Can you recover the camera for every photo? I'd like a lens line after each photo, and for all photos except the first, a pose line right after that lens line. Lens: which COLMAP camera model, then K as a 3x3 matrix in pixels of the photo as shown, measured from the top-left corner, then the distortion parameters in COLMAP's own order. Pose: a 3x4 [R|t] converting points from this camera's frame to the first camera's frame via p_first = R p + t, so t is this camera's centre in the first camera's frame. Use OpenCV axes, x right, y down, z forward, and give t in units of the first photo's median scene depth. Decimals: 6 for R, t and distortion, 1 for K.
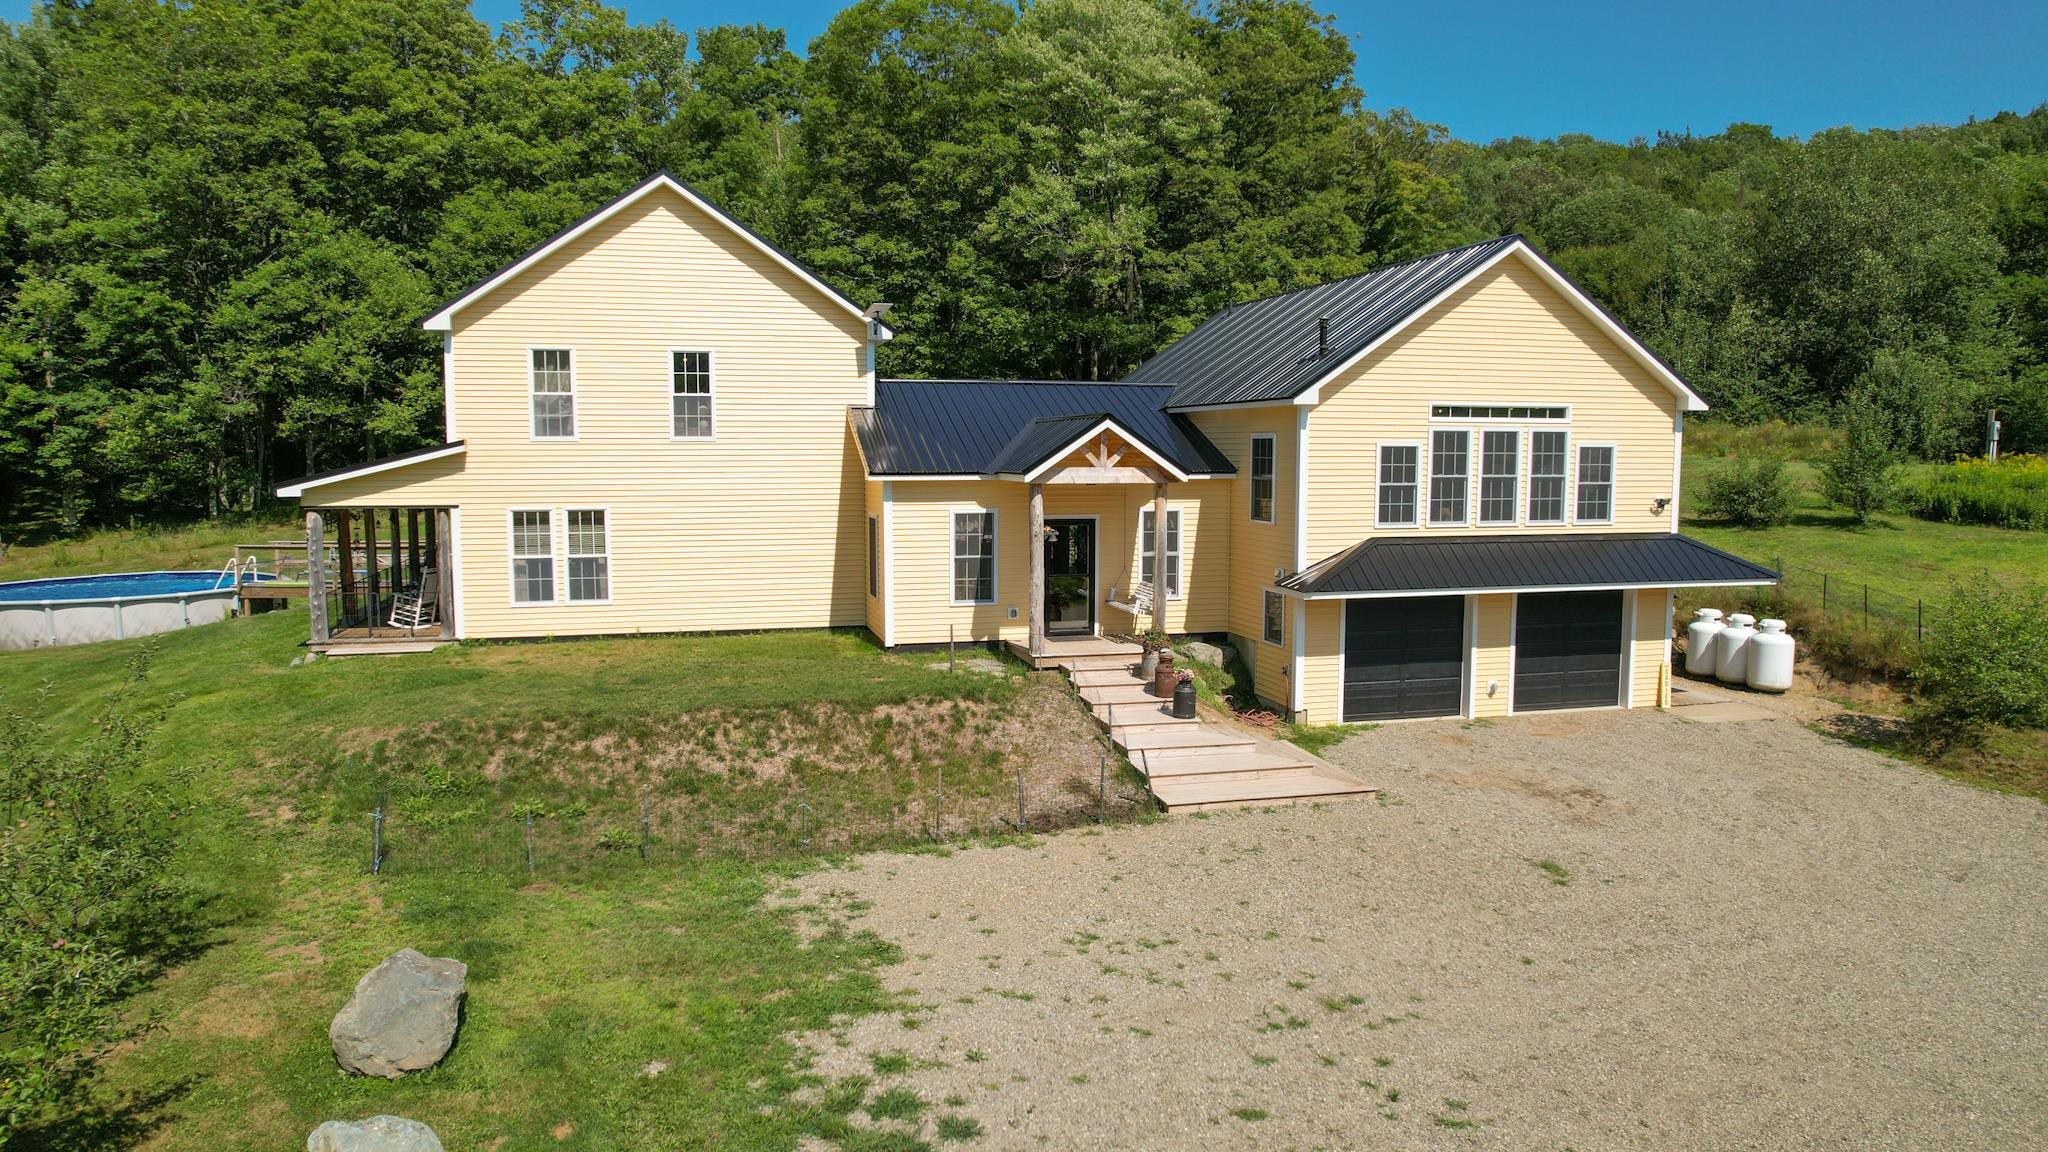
lens RADIAL K [[1302.8, 0, 1024.5], [0, 1302.8, 583.1], [0, 0, 1]] dist [-0.076430, 0.072190]
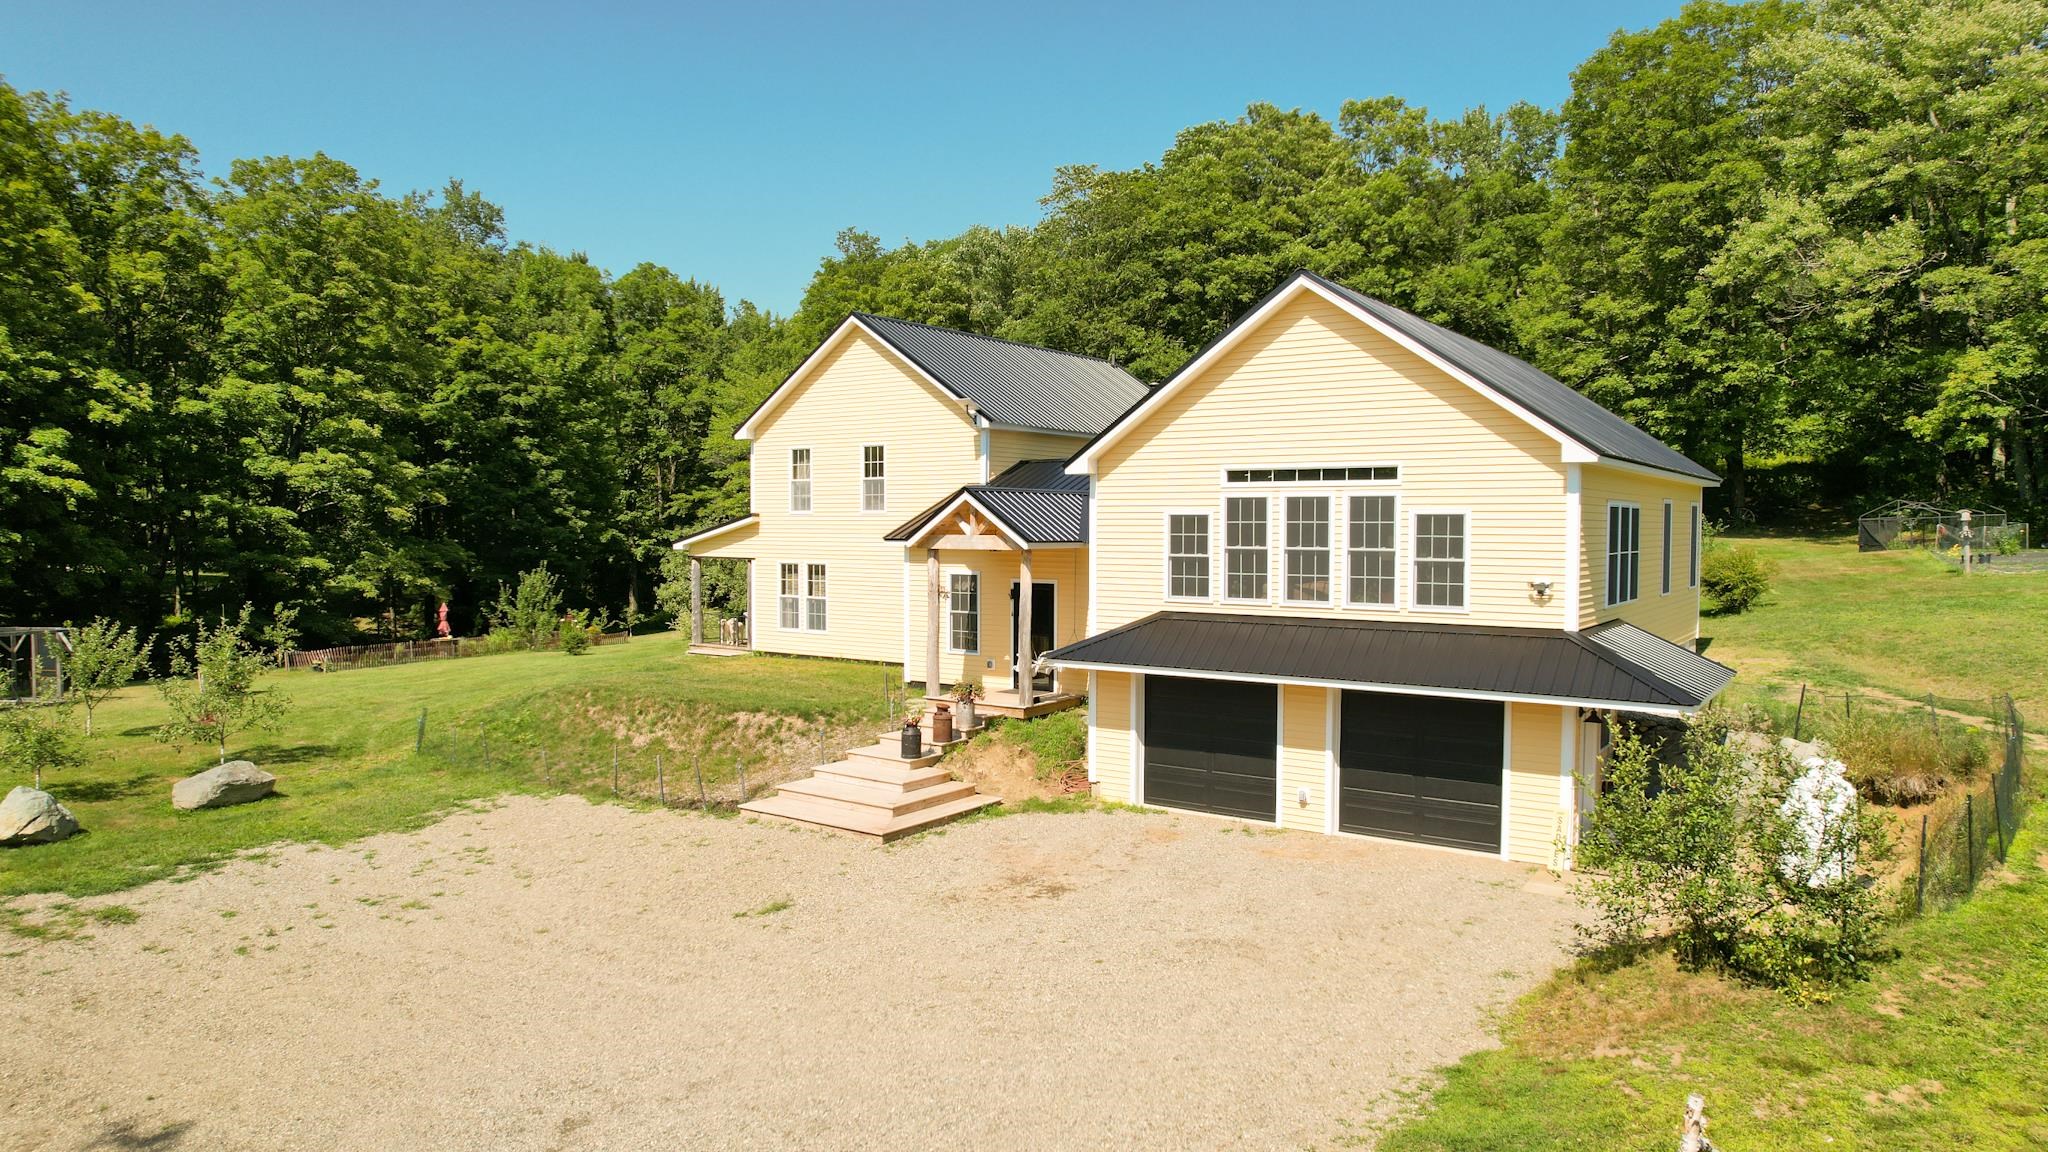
lens RADIAL K [[1302.8, 0, 1024.5], [0, 1302.8, 583.1], [0, 0, 1]] dist [-0.076430, 0.072190]
pose [[0.640723, 0.035630, -0.766945, 0.896629], [-0.081421, 0.996443, -0.021729, -0.025655], [0.763442, 0.076367, 0.641345, 0.300513]]
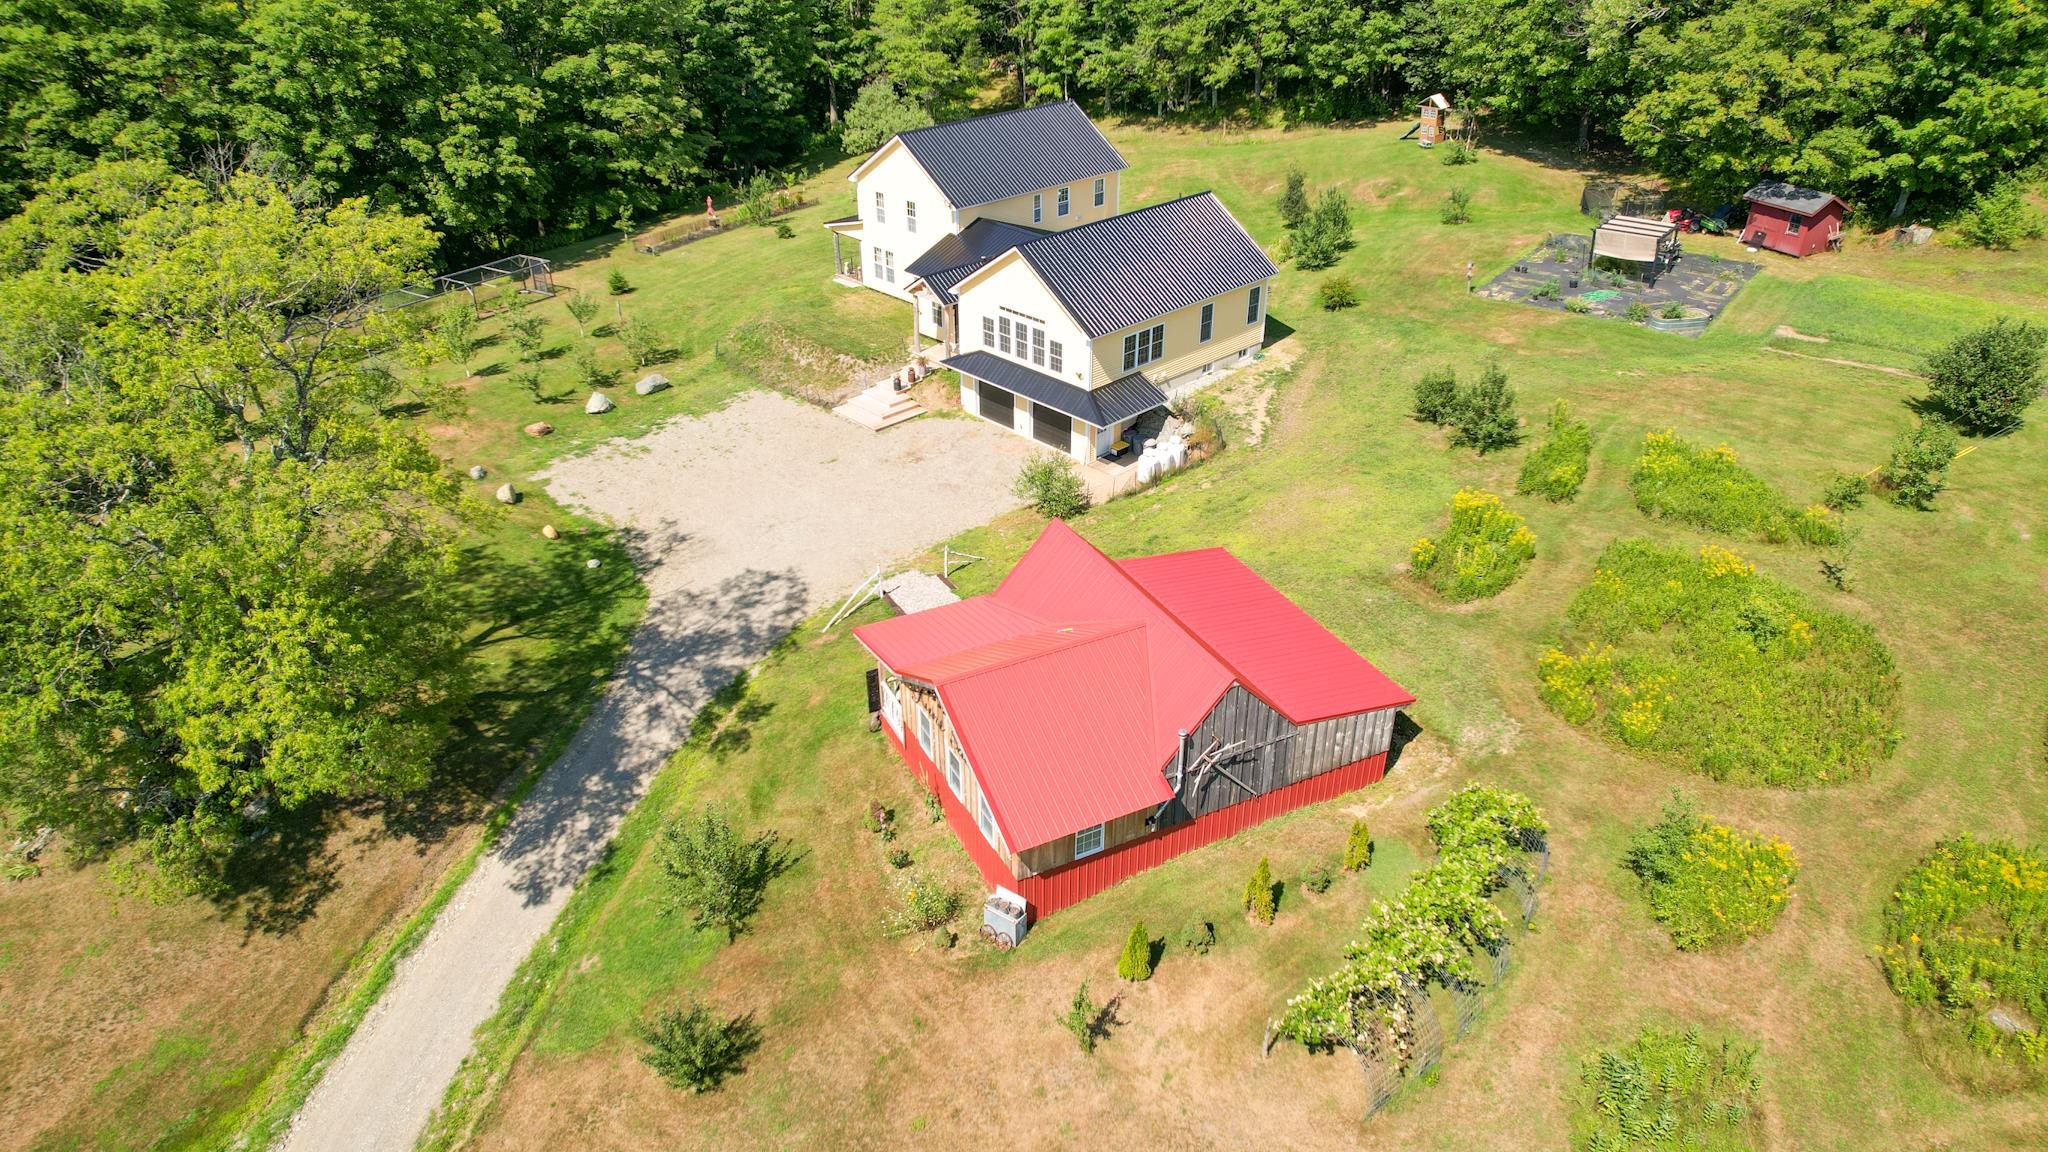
lens RADIAL K [[1302.8, 0, 1024.5], [0, 1302.8, 583.1], [0, 0, 1]] dist [-0.076430, 0.072190]
pose [[0.486298, 0.447589, -0.750452, 2.310132], [-0.086224, 0.879233, 0.468523, -0.792890], [0.869529, -0.163134, 0.466162, -0.167679]]
